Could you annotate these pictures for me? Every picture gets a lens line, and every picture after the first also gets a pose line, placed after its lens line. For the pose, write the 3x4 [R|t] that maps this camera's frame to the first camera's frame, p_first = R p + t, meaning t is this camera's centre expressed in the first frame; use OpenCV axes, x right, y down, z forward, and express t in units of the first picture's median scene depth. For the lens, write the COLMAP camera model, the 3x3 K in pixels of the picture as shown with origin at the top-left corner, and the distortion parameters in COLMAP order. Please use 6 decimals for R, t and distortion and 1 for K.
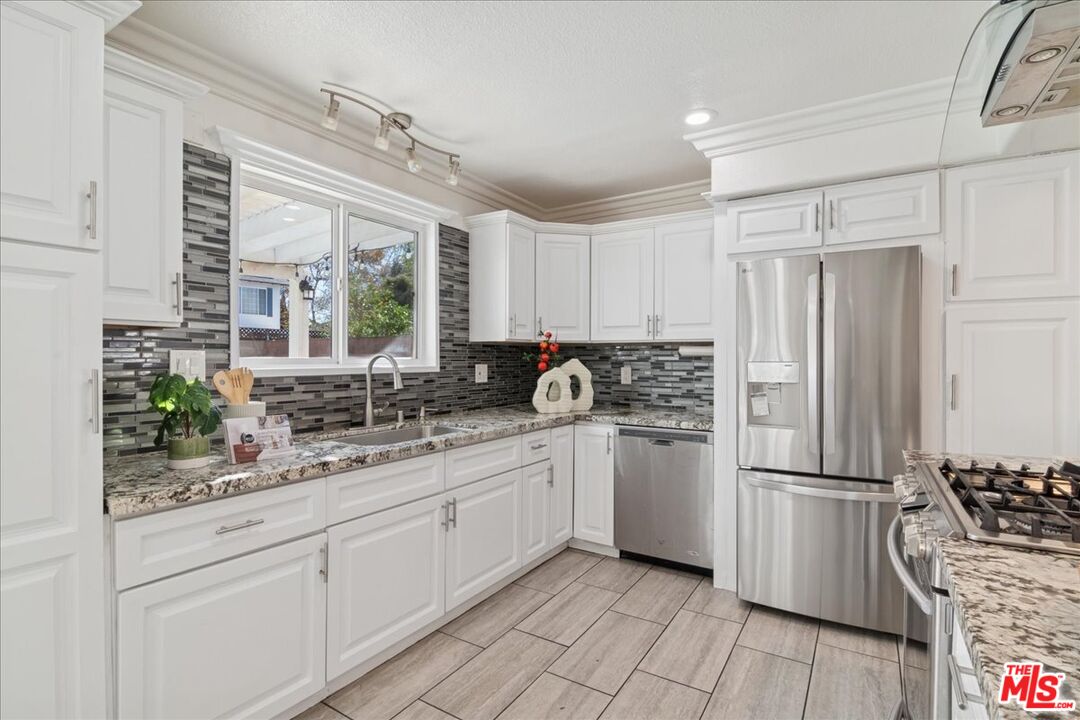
lens RADIAL K [[520.7, 0, 540.0], [0, 520.7, 363.8], [0, 0, 1]] dist [0.000111, -0.012125]
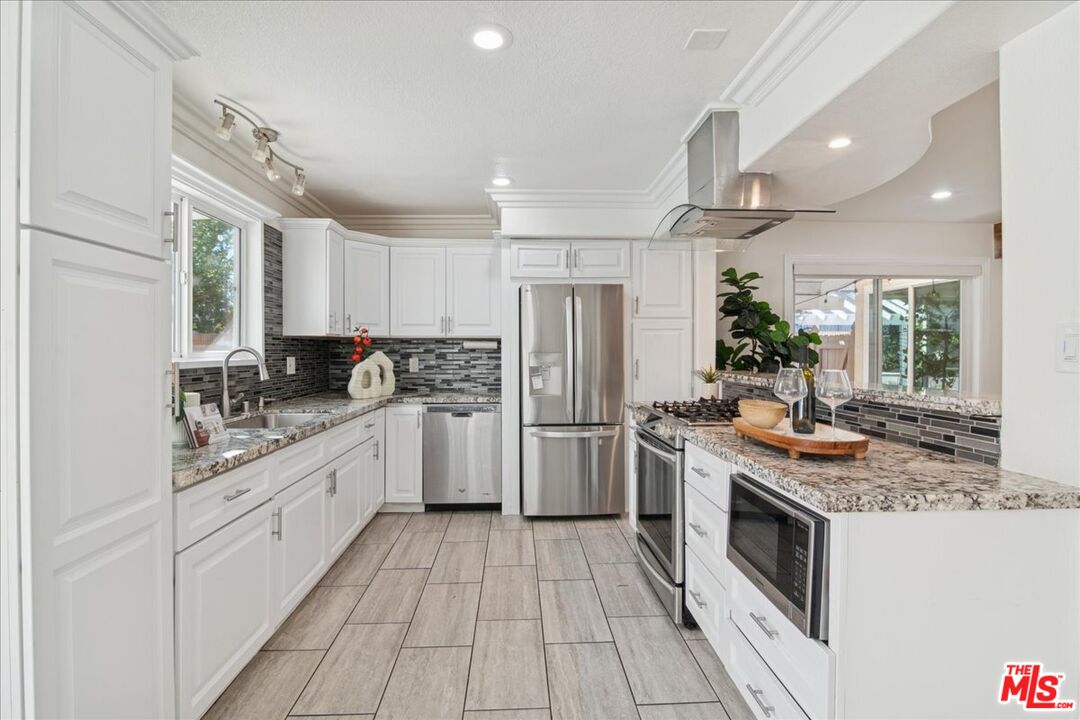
lens RADIAL K [[520.7, 0, 540.7], [0, 520.7, 358.5], [0, 0, 1]] dist [-0.000003, -0.009946]
pose [[0.818970, -0.012665, 0.573696, -0.341039], [0.009626, 0.999919, 0.008333, 0.000251], [-0.573755, -0.001302, 0.819026, -0.180504]]
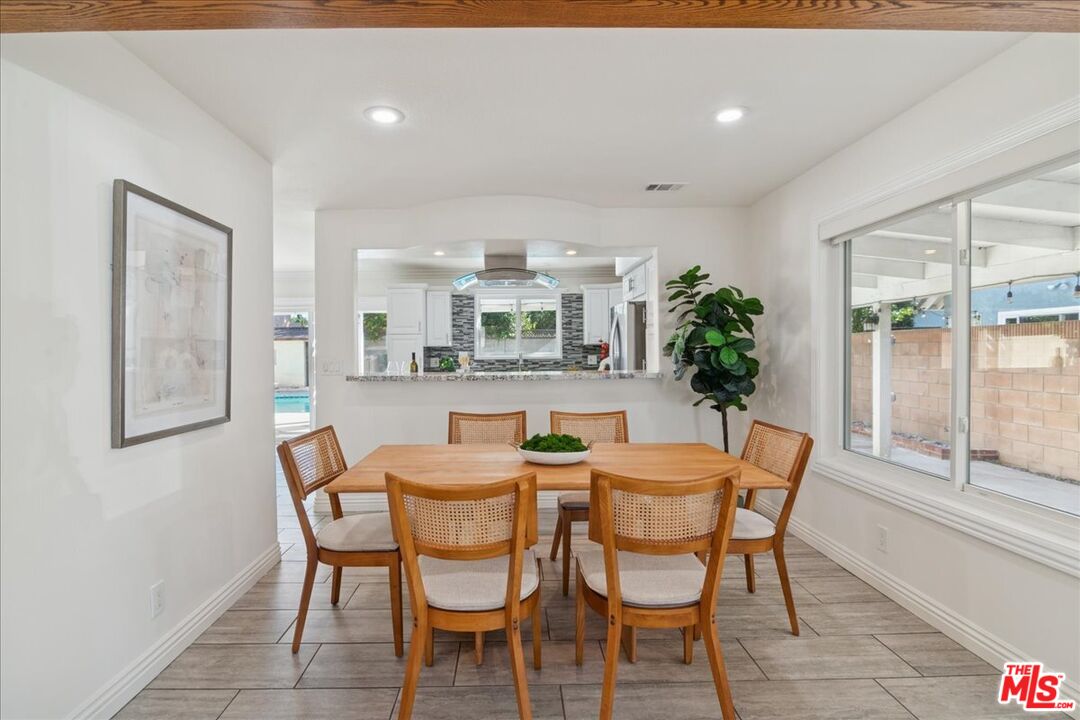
lens RADIAL K [[515.8, 0, 526.9], [0, 515.8, 354.9], [0, 0, 1]] dist [-0.005681, -0.000762]
pose [[0.555094, -0.001658, -0.831786, 1.617865], [0.002906, 0.999996, -0.000054, -0.001710], [0.831782, -0.002387, 0.555097, -0.395691]]
